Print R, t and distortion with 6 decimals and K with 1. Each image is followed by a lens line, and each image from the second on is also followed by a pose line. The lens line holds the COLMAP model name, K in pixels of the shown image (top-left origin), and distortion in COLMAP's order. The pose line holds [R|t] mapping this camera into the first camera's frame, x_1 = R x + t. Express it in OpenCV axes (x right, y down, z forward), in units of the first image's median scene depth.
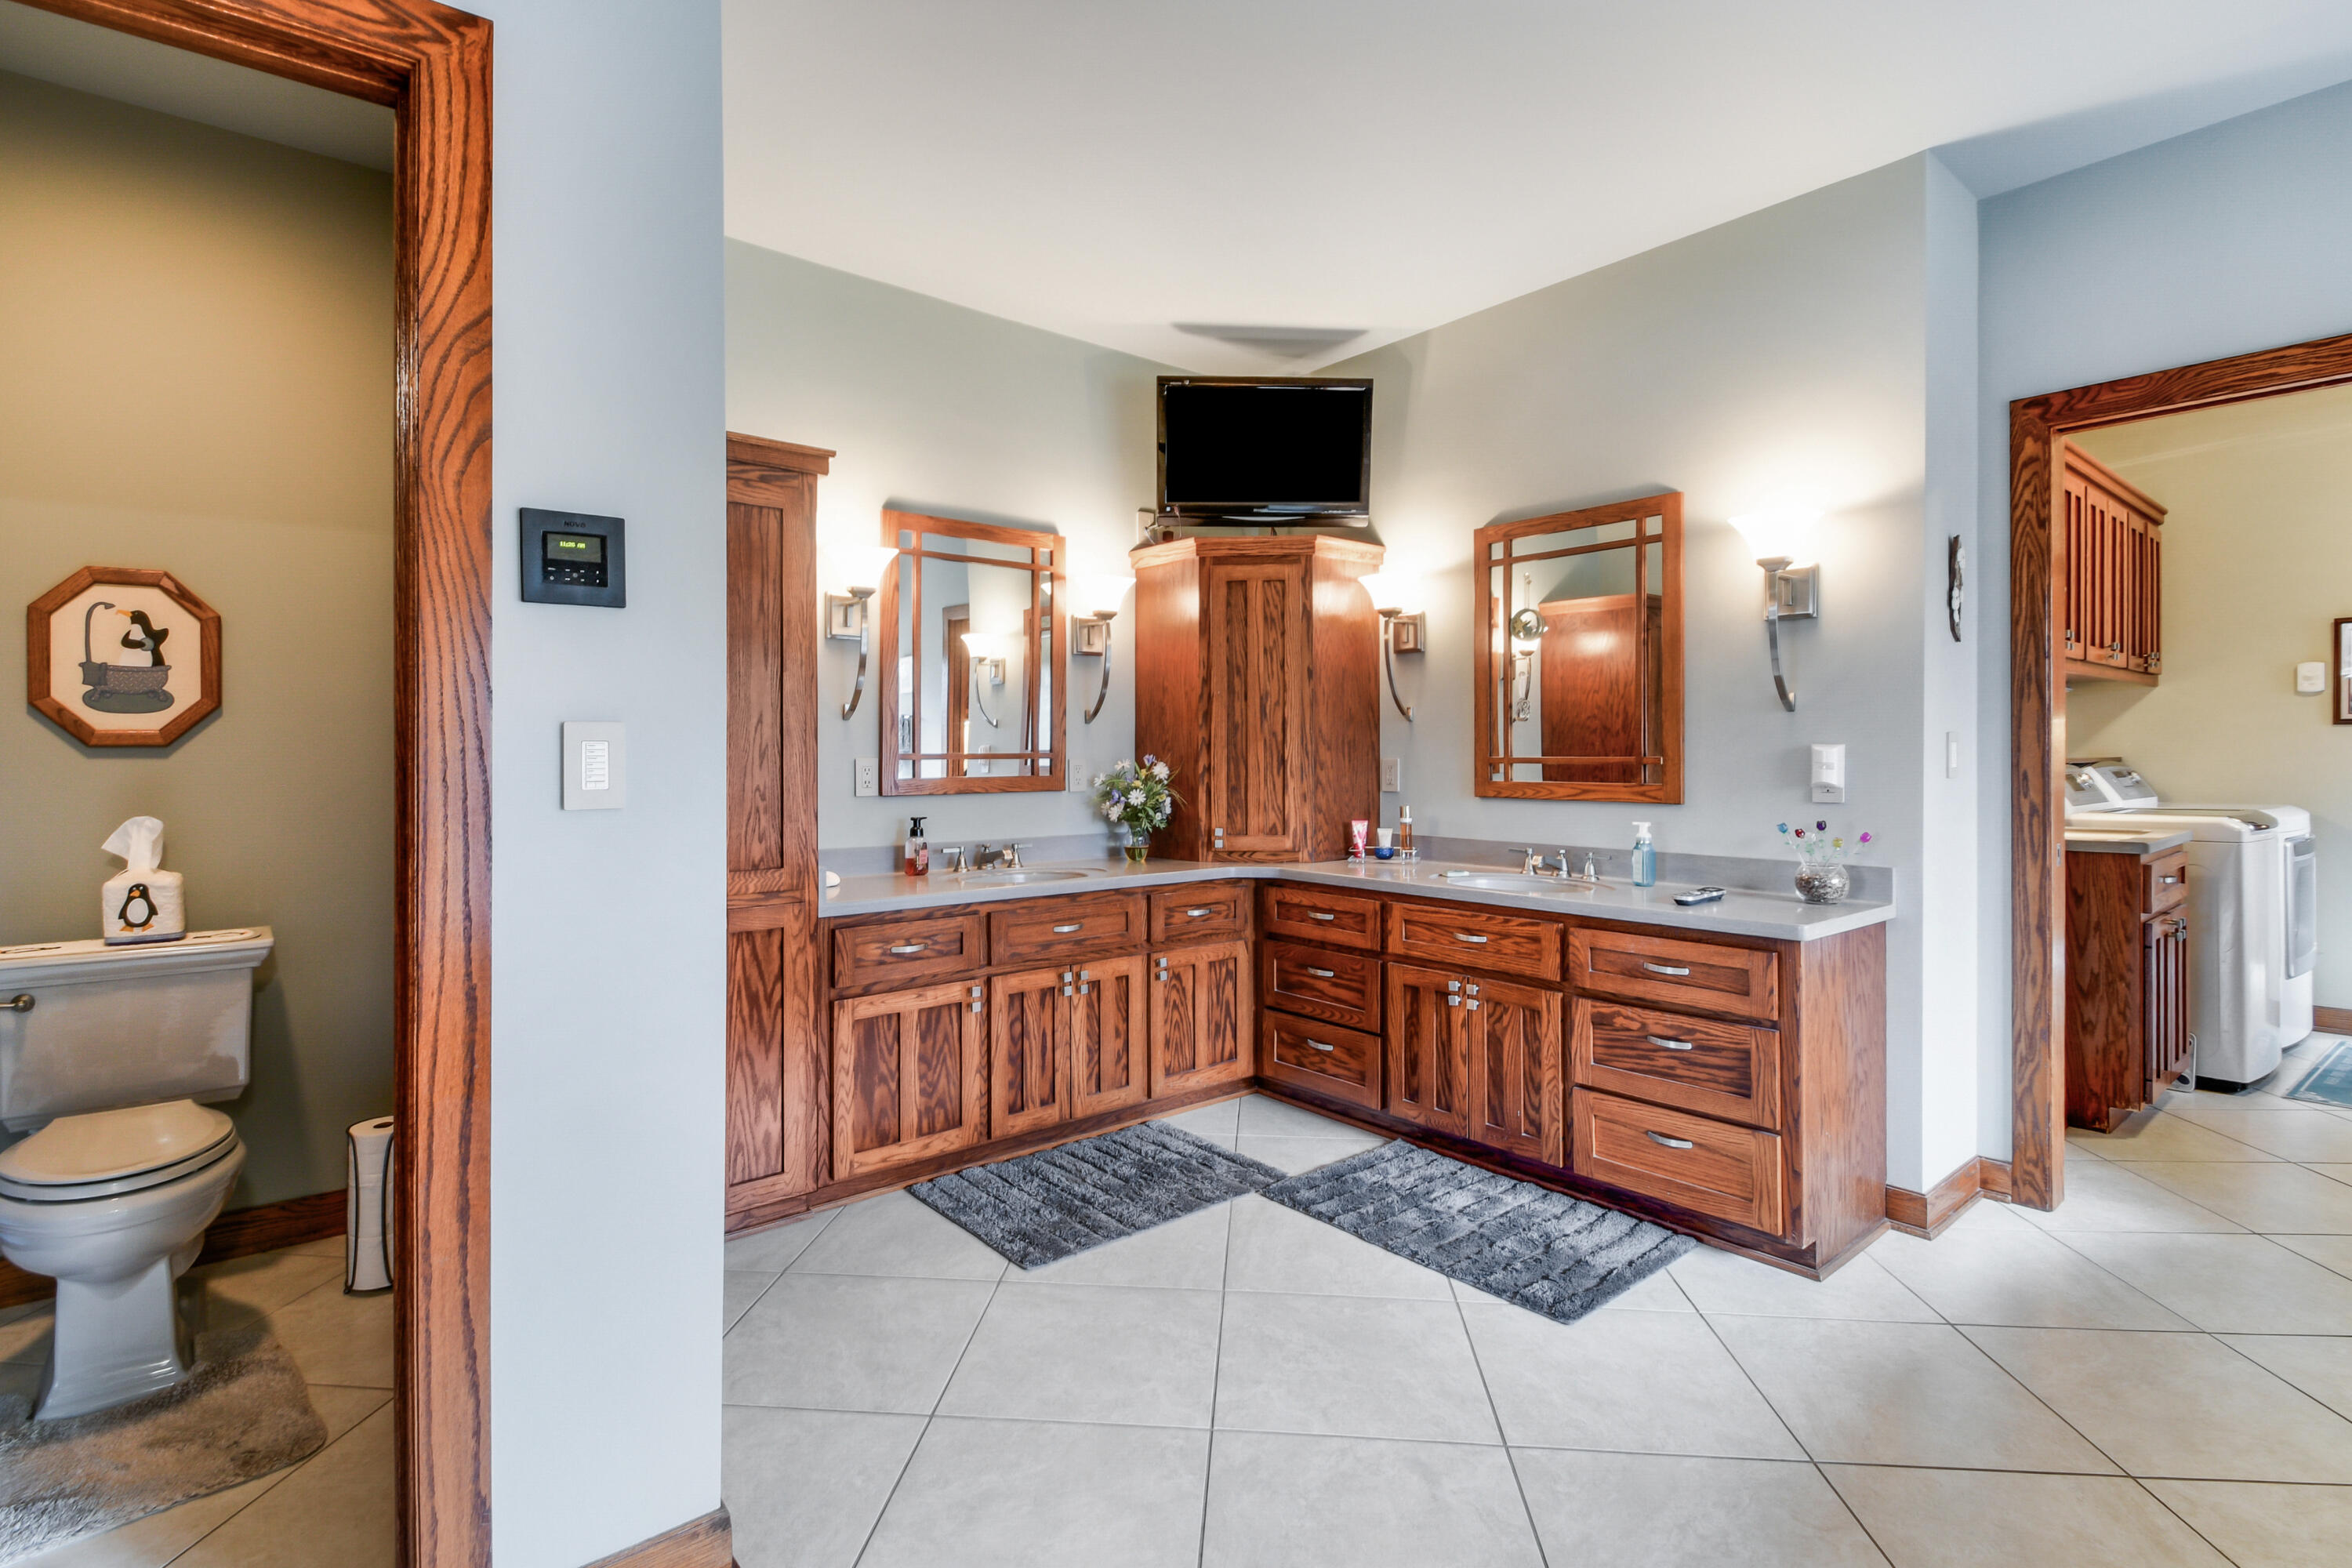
lens RADIAL K [[1099.0, 0, 1183.5], [0, 1099.0, 756.0], [0, 0, 1]] dist [0.011691, -0.018975]
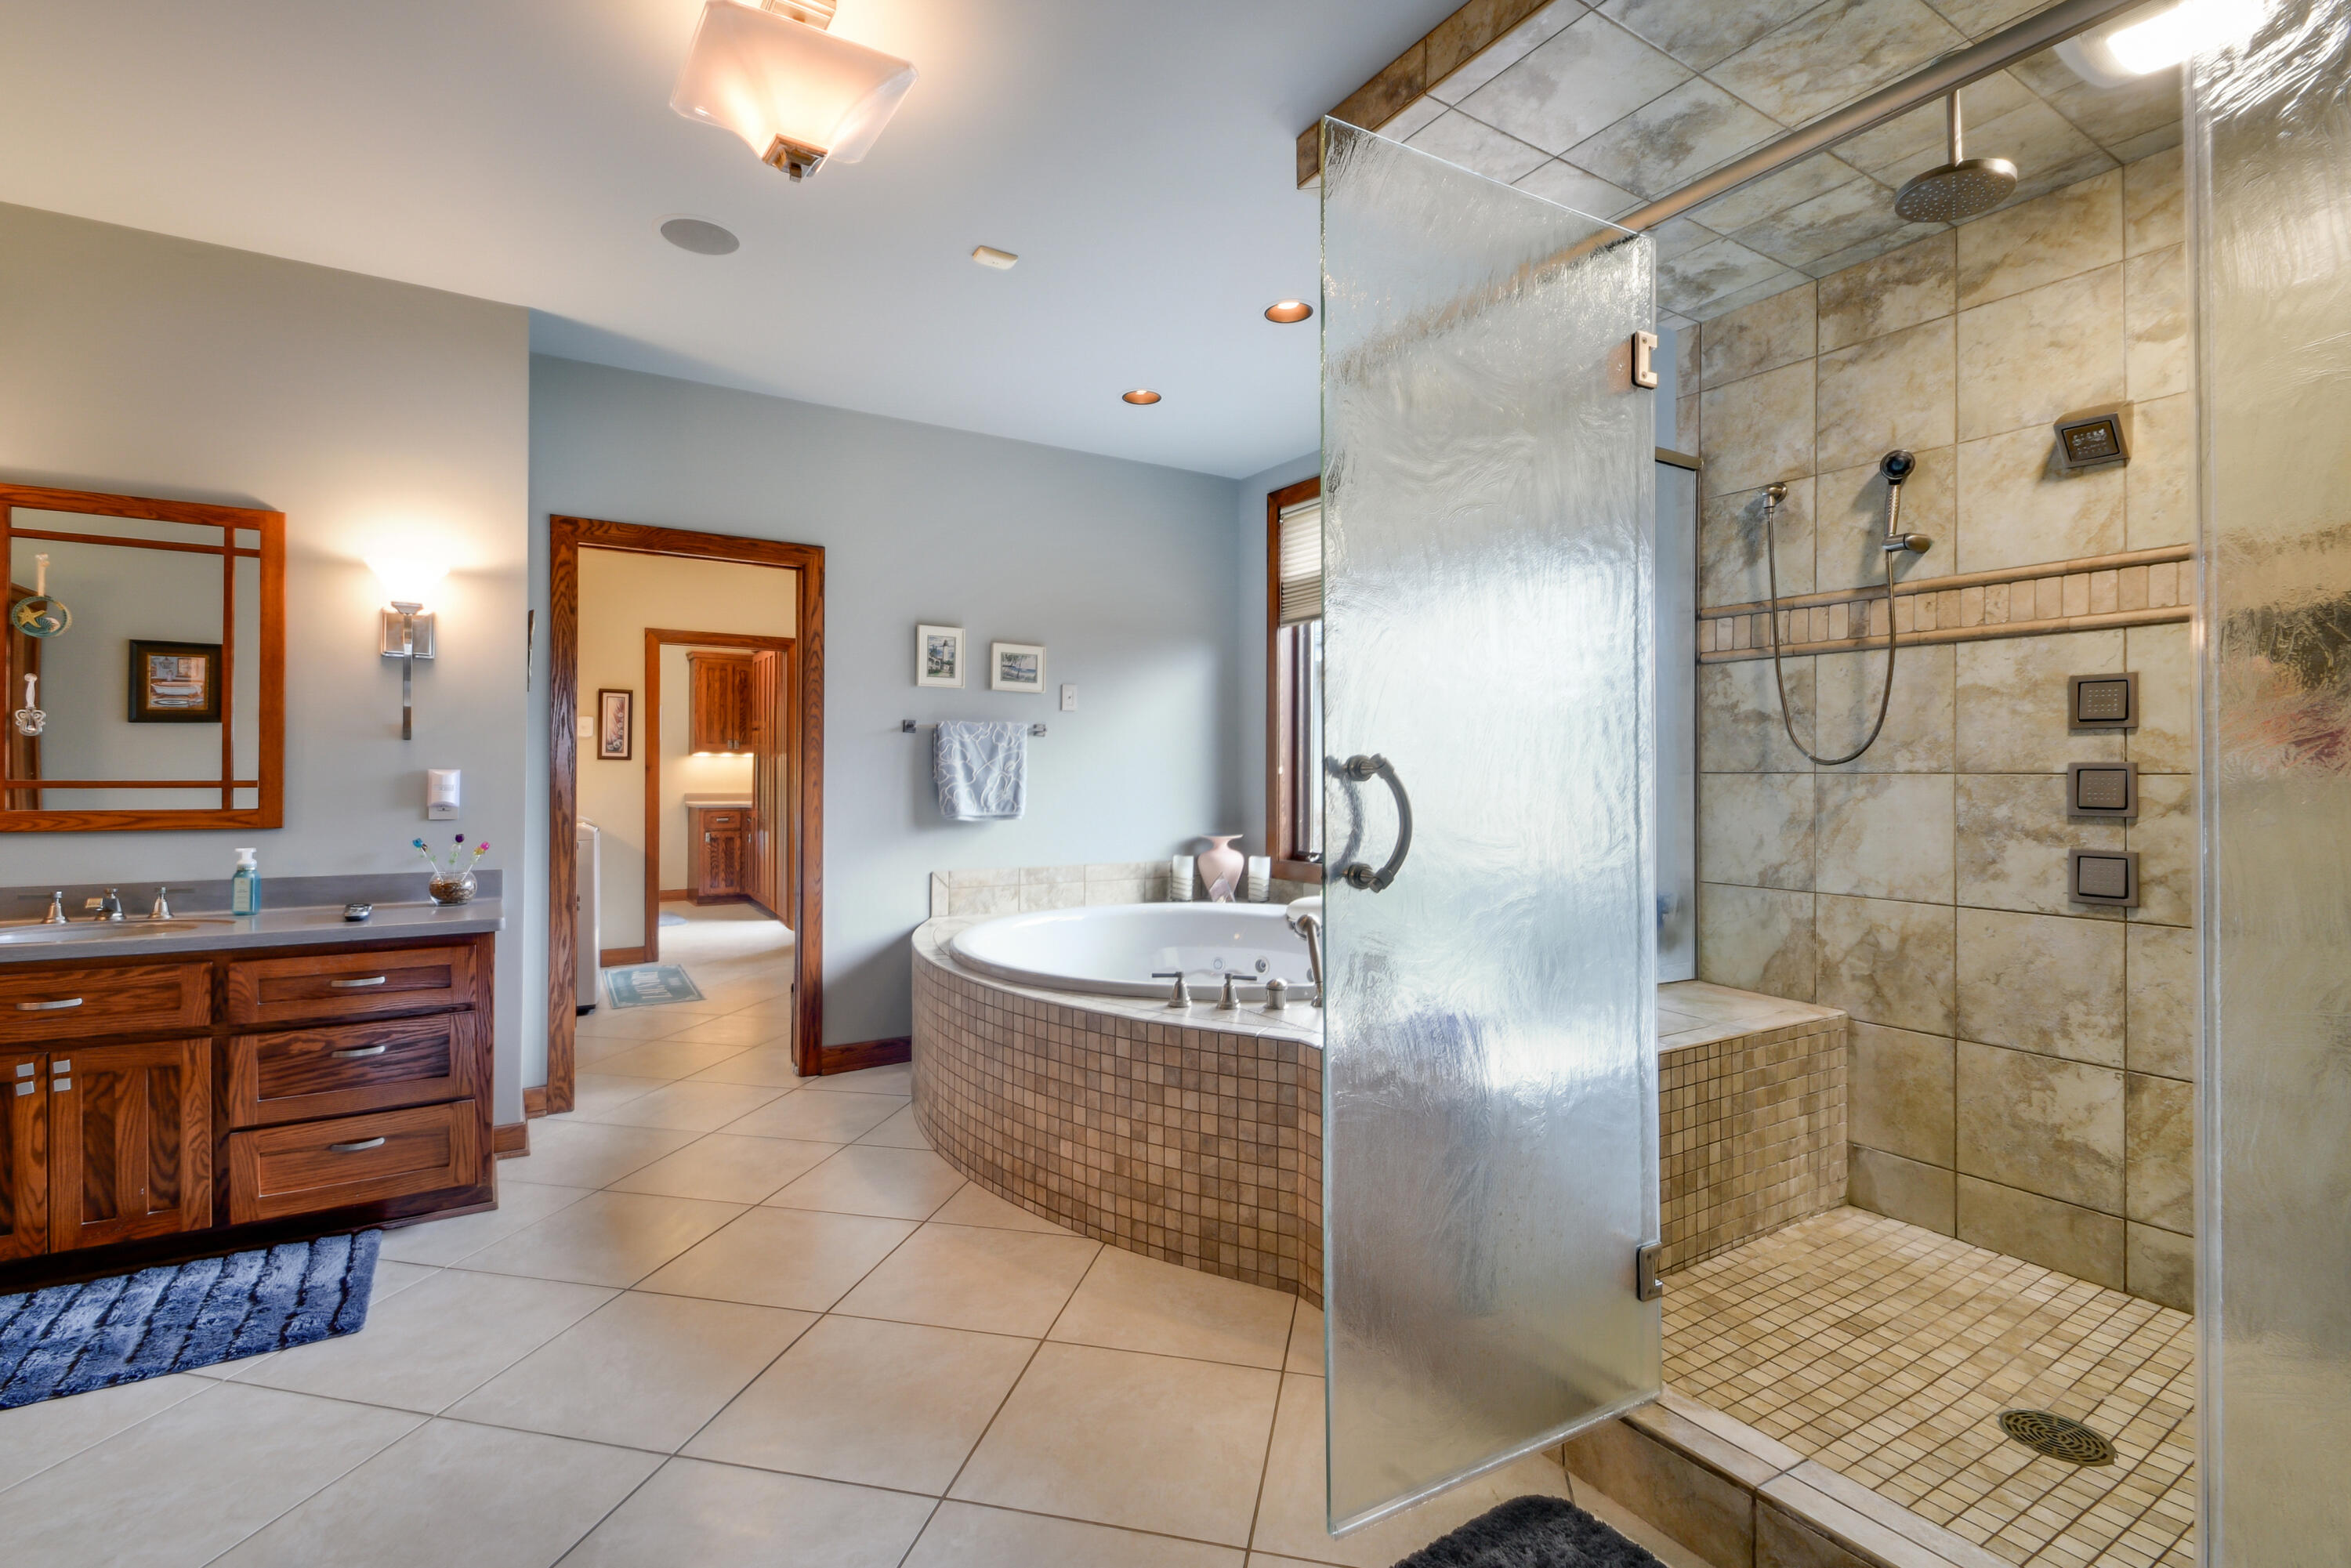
lens RADIAL K [[1098.5, 0, 1183.0], [0, 1098.5, 756.0], [0, 0, 1]] dist [0.011691, -0.018975]
pose [[0.081650, 0.021441, 0.996430, -0.525449], [-0.004836, 0.999765, -0.021117, -0.004261], [-0.996649, -0.003094, 0.081735, 0.124398]]
